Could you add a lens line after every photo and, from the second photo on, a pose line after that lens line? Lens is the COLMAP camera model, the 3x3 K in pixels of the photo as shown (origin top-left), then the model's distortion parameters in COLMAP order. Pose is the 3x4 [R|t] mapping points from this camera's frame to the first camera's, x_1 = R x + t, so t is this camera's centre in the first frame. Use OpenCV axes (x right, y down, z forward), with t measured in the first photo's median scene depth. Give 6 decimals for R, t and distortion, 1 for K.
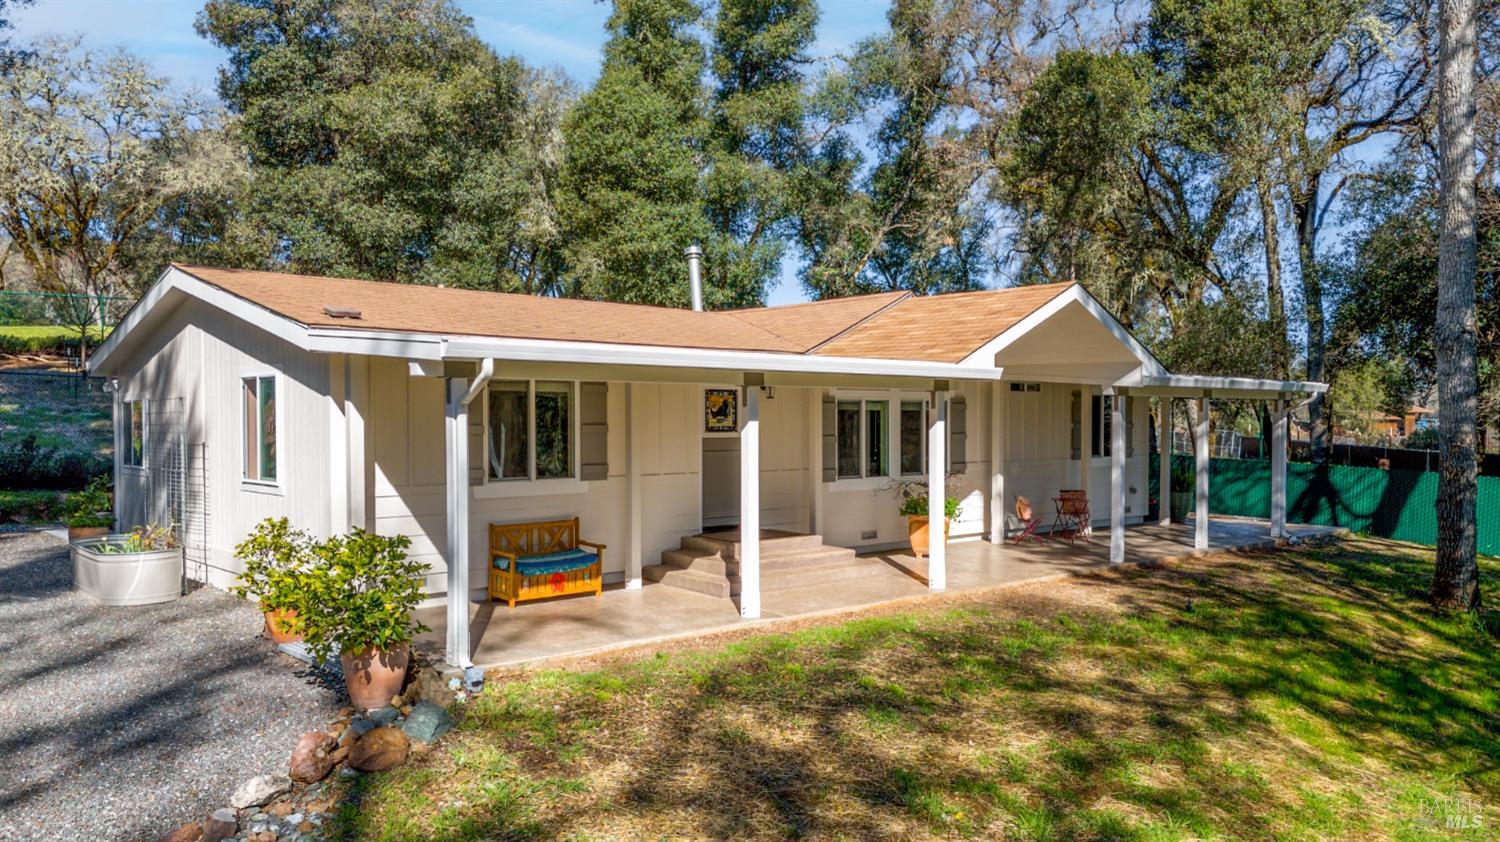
lens RADIAL K [[1119.7, 0, 754.3], [0, 1119.7, 445.1], [0, 0, 1]] dist [0.051101, -0.028305]
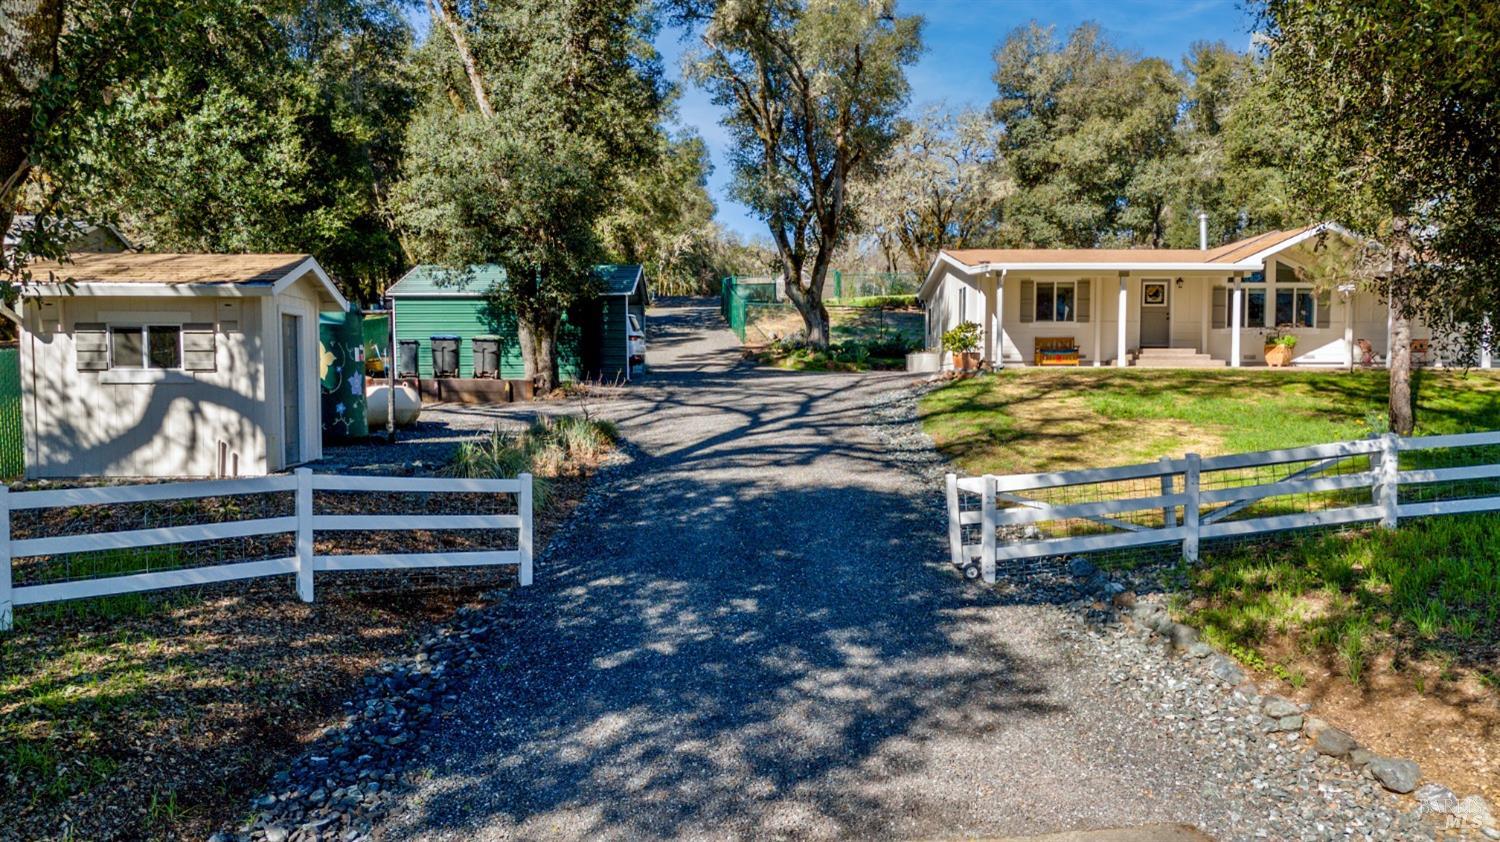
lens RADIAL K [[1119.7, 0, 741.3], [0, 1119.7, 454.6], [0, 0, 1]] dist [0.051101, -0.028305]
pose [[0.750867, 0.037747, -0.659374, 0.422014], [-0.016901, 0.999137, 0.037952, 0.108090], [0.660237, -0.017353, 0.750857, -0.614516]]
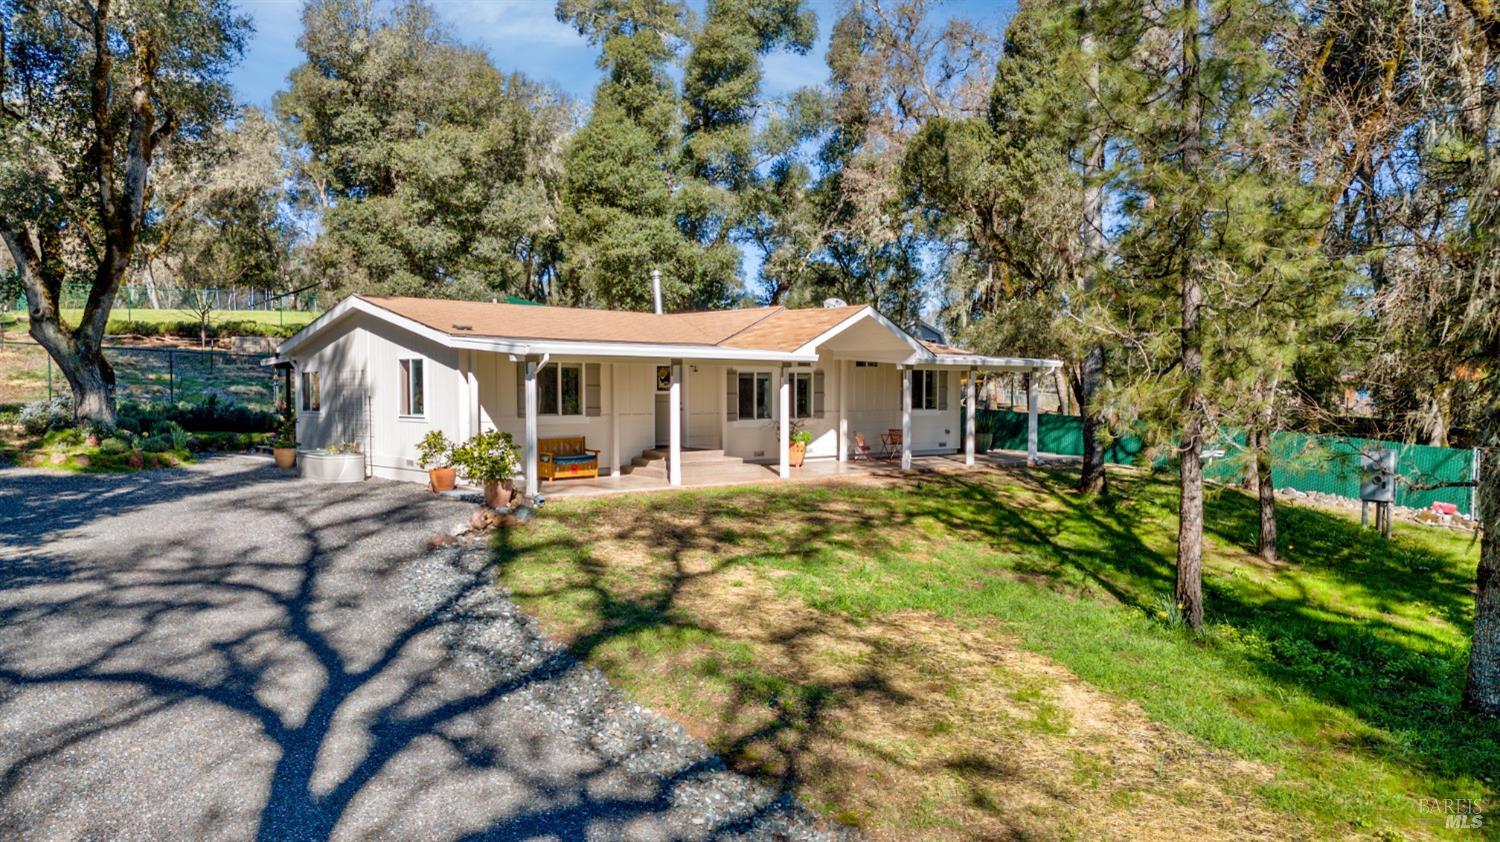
lens RADIAL K [[1119.7, 0, 755.9], [0, 1119.7, 440.4], [0, 0, 1]] dist [0.051101, -0.028305]
pose [[0.999950, 0.000417, 0.009998, 0.045117], [-0.000638, 0.999755, 0.022105, 0.013278], [-0.009986, -0.022110, 0.999706, -0.361991]]
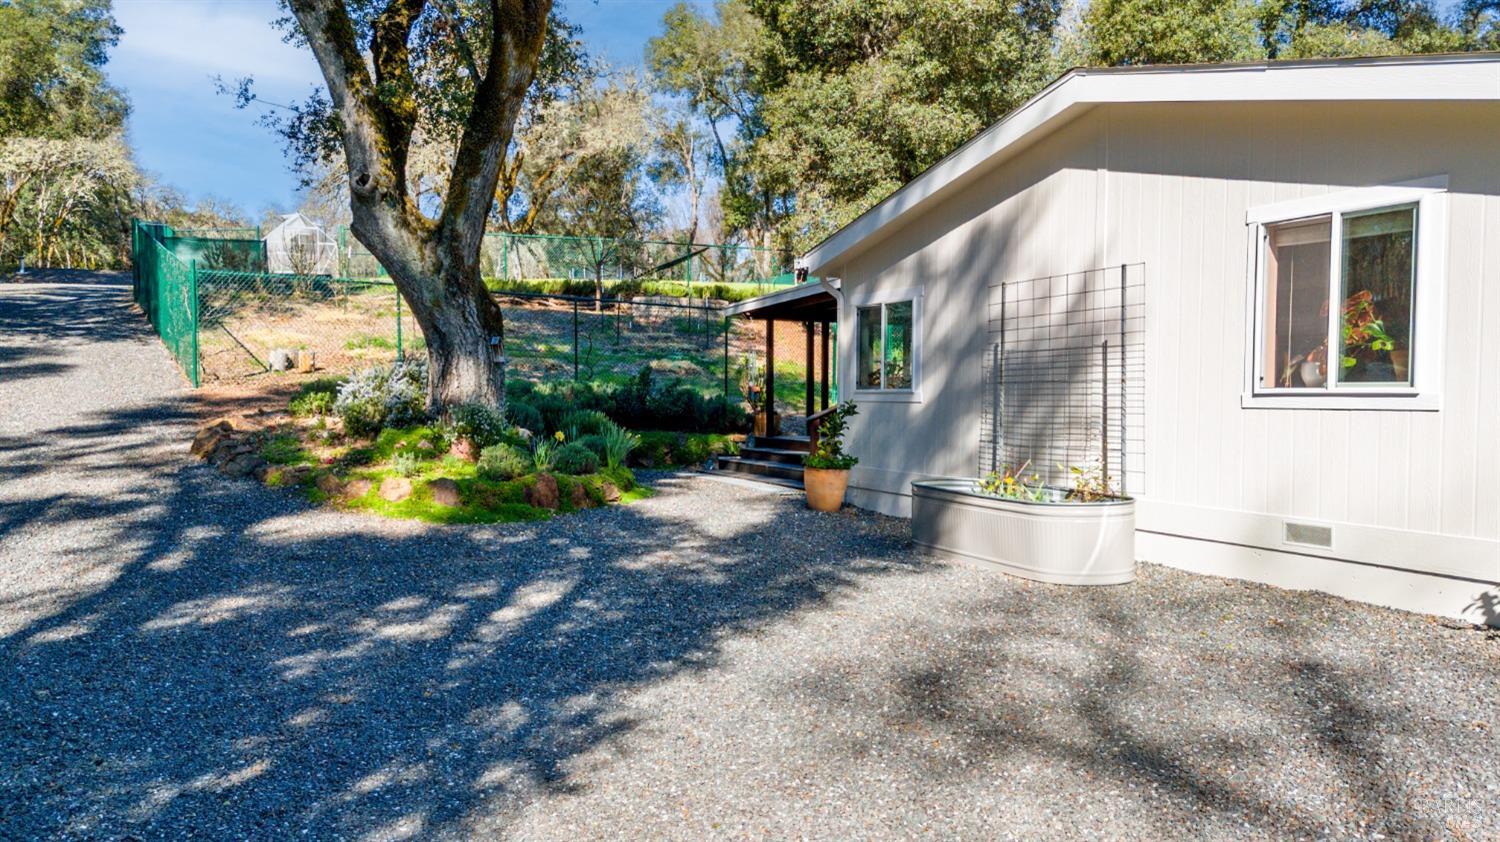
lens RADIAL K [[1119.7, 0, 753.5], [0, 1119.7, 454.8], [0, 0, 1]] dist [0.051101, -0.028305]
pose [[0.965853, 0.013325, -0.258748, -0.248393], [-0.004487, 0.999387, 0.034719, 0.020099], [0.259052, -0.032373, 0.965321, 0.148107]]
